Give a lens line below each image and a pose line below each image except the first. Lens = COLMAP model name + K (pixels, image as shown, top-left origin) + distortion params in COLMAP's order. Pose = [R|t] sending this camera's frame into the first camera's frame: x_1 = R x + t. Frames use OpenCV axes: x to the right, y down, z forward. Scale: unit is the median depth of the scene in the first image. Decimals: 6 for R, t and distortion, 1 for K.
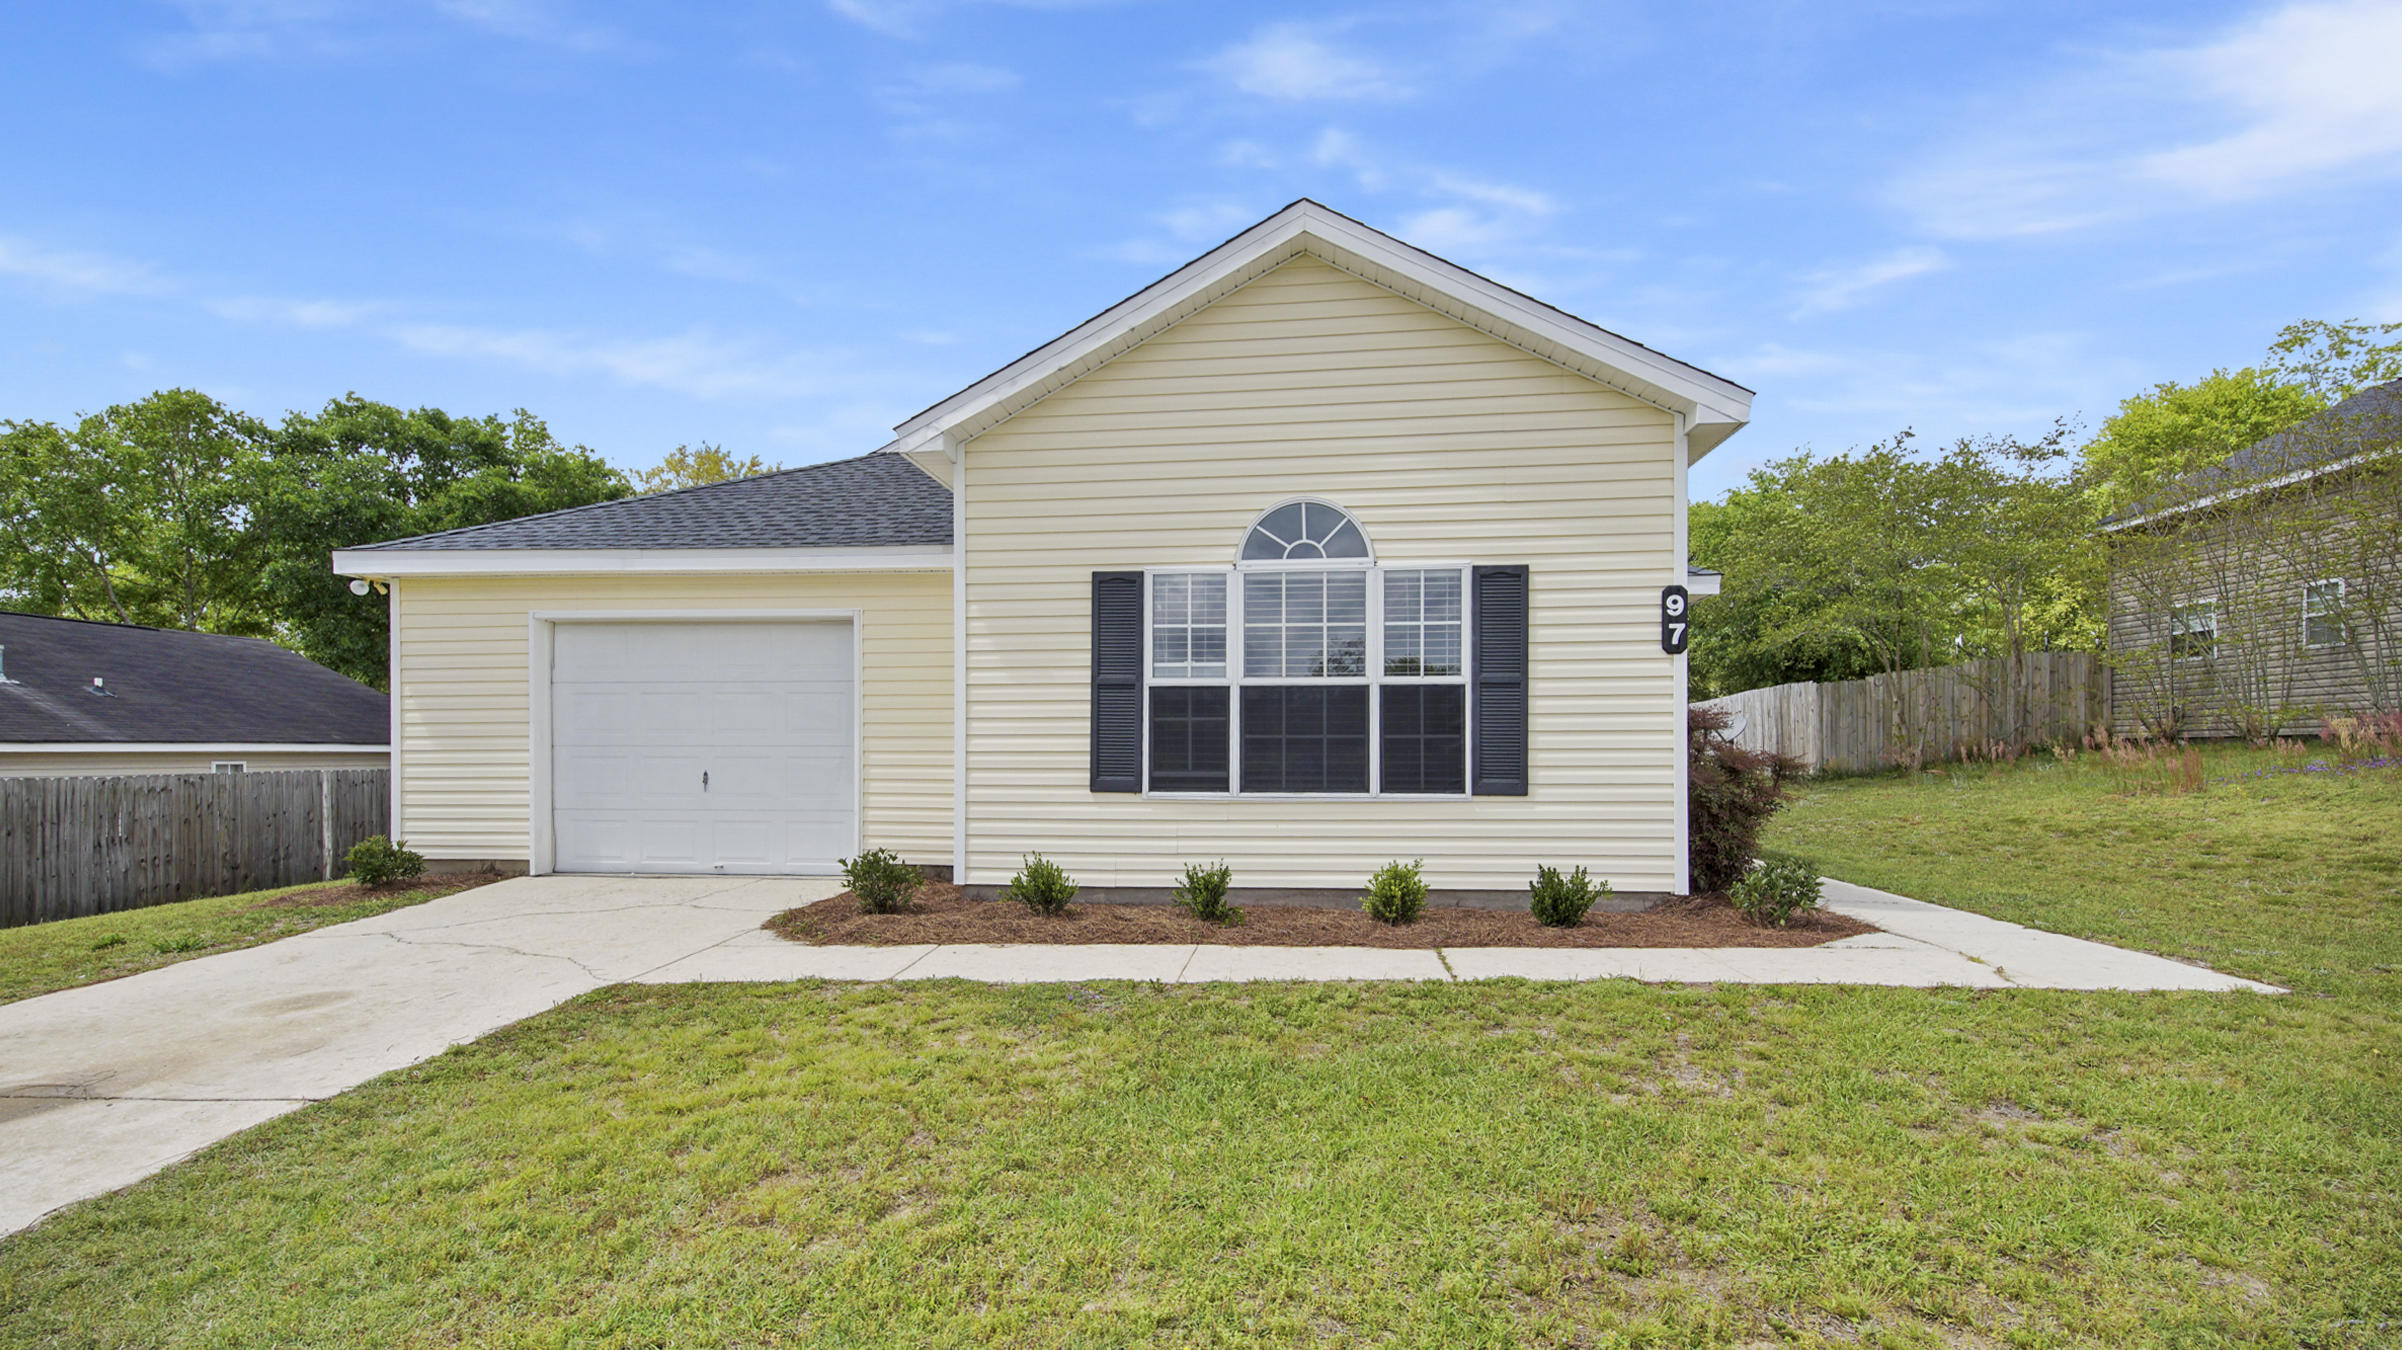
lens RADIAL K [[1055.7, 0, 1200.8], [0, 1055.7, 755.0], [0, 0, 1]] dist [0.027708, -0.015507]
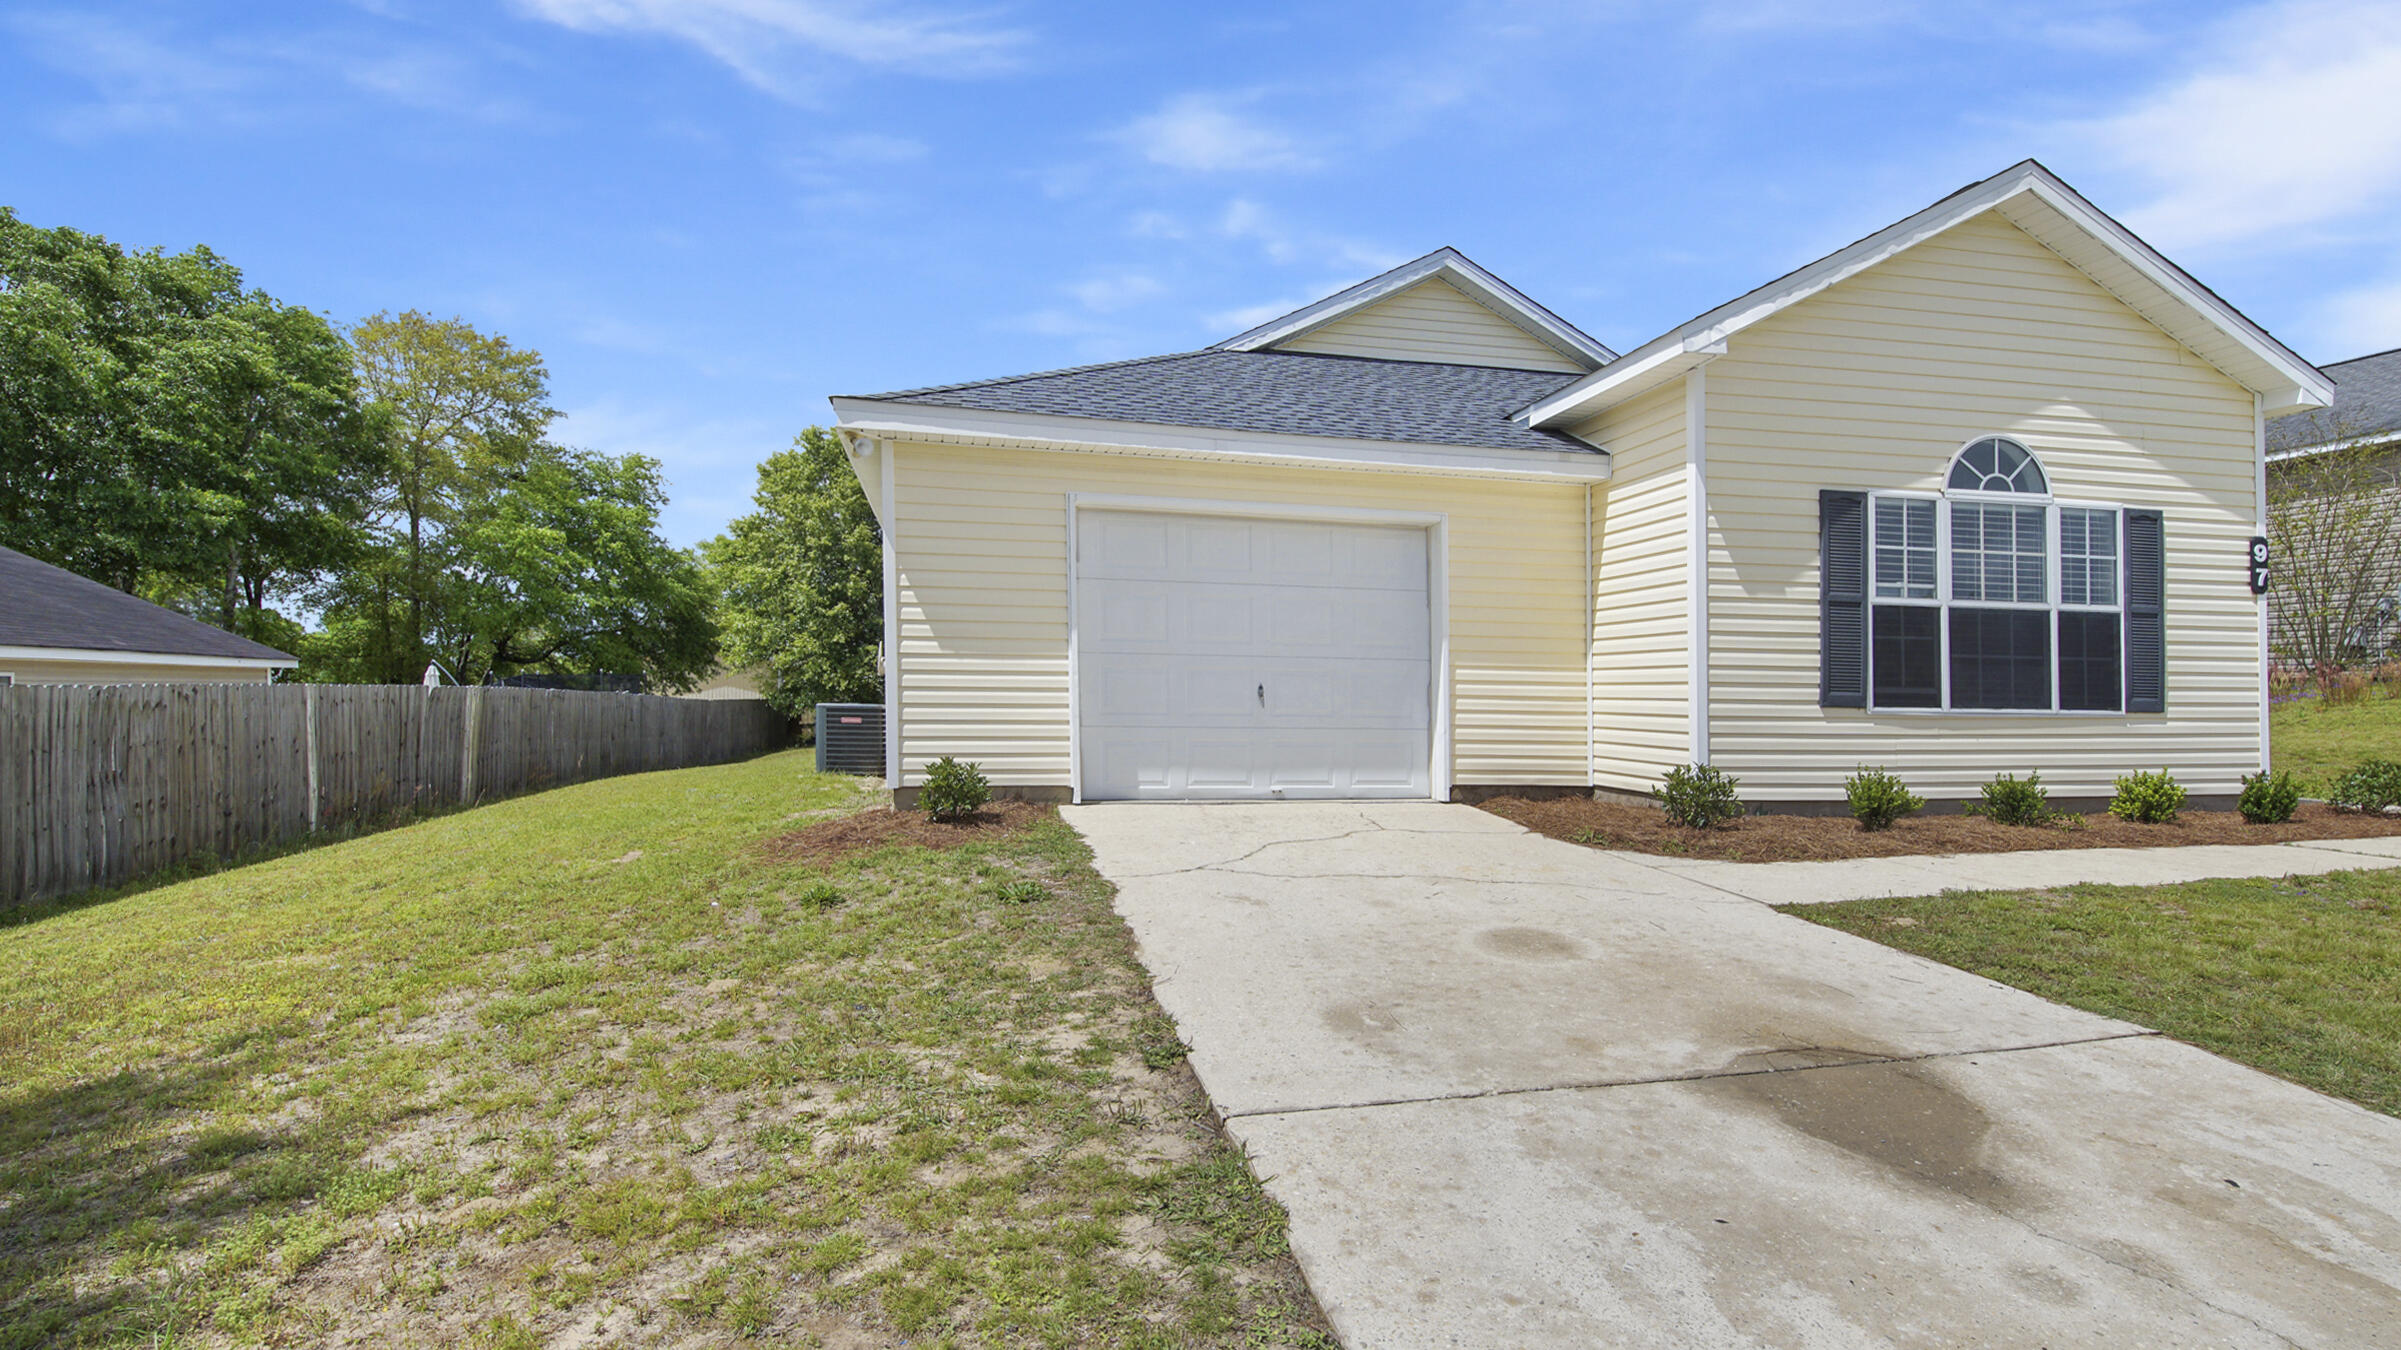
lens RADIAL K [[1055.3, 0, 1194.6], [0, 1055.3, 690.4], [0, 0, 1]] dist [0.027708, -0.015507]
pose [[0.951256, 0.013414, 0.308111, -1.004687], [-0.013080, 0.999909, -0.003150, 0.030334], [-0.308125, -0.001033, 0.951345, 0.220346]]
